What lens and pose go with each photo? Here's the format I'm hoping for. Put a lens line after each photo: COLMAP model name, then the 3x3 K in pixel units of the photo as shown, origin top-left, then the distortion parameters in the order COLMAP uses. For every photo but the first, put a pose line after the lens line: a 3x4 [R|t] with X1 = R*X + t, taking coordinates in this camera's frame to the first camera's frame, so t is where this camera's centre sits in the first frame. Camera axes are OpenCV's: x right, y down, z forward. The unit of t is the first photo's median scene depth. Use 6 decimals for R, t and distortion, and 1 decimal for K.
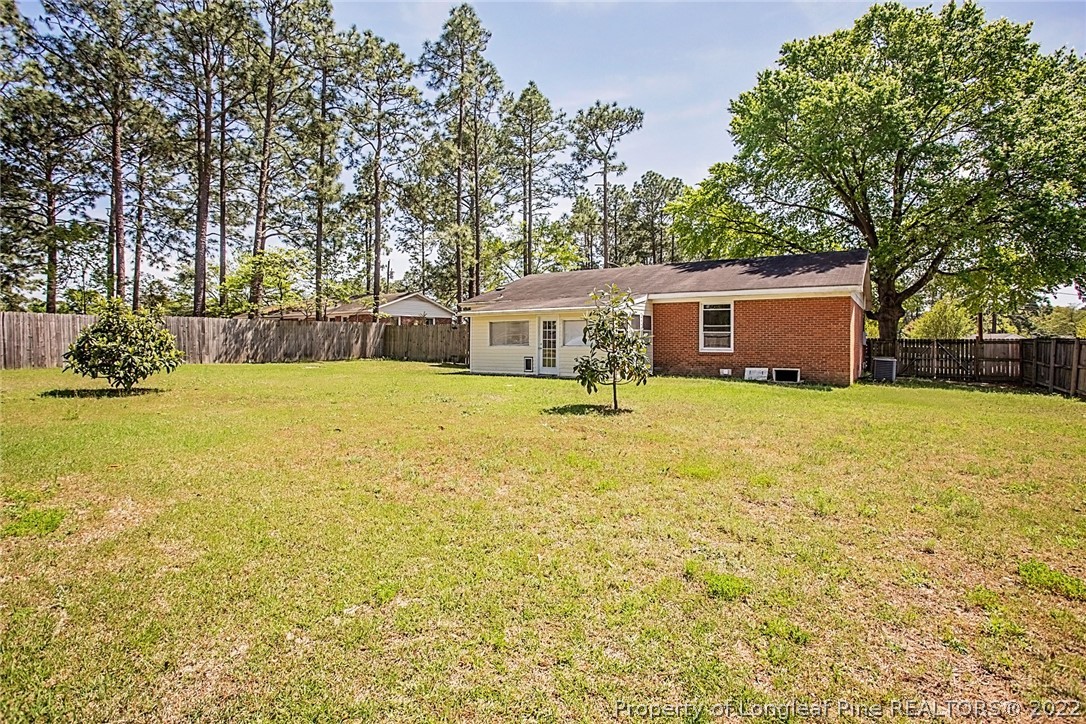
lens RADIAL K [[561.9, 0, 547.4], [0, 561.9, 359.8], [0, 0, 1]] dist [-0.055405, 0.000628]
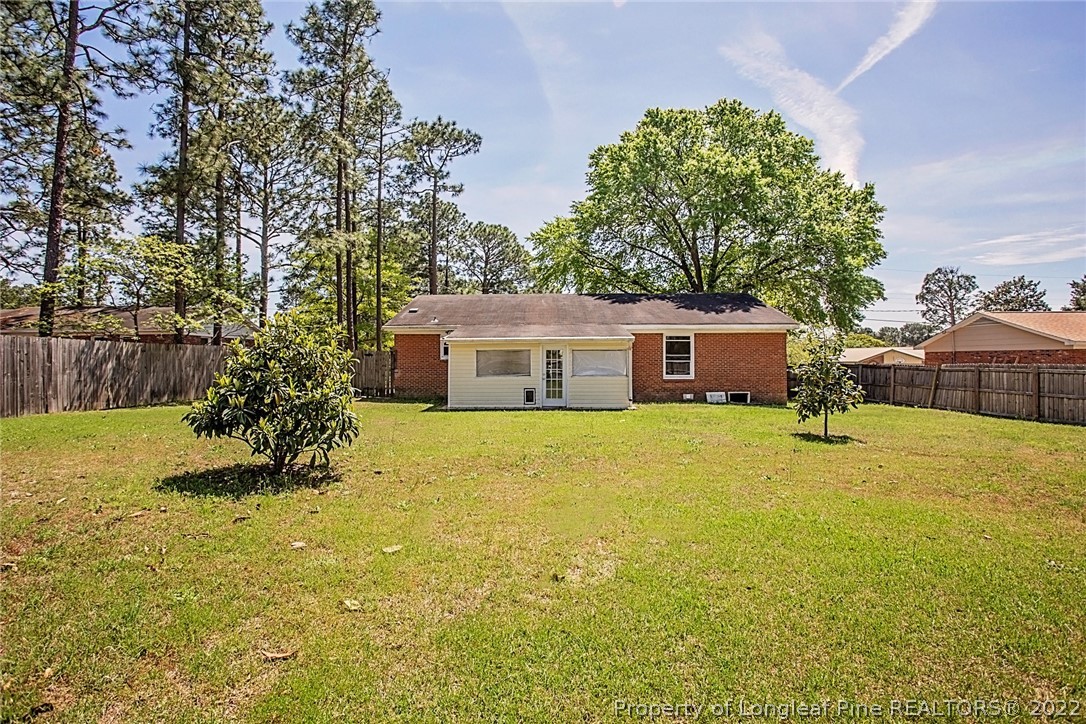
lens RADIAL K [[561.9, 0, 547.4], [0, 561.9, 359.8], [0, 0, 1]] dist [-0.055405, 0.000628]
pose [[0.834024, -0.001930, 0.551725, -0.517778], [0.022731, 0.999265, -0.030866, -0.022872], [-0.551260, 0.038284, 0.833455, 0.210490]]
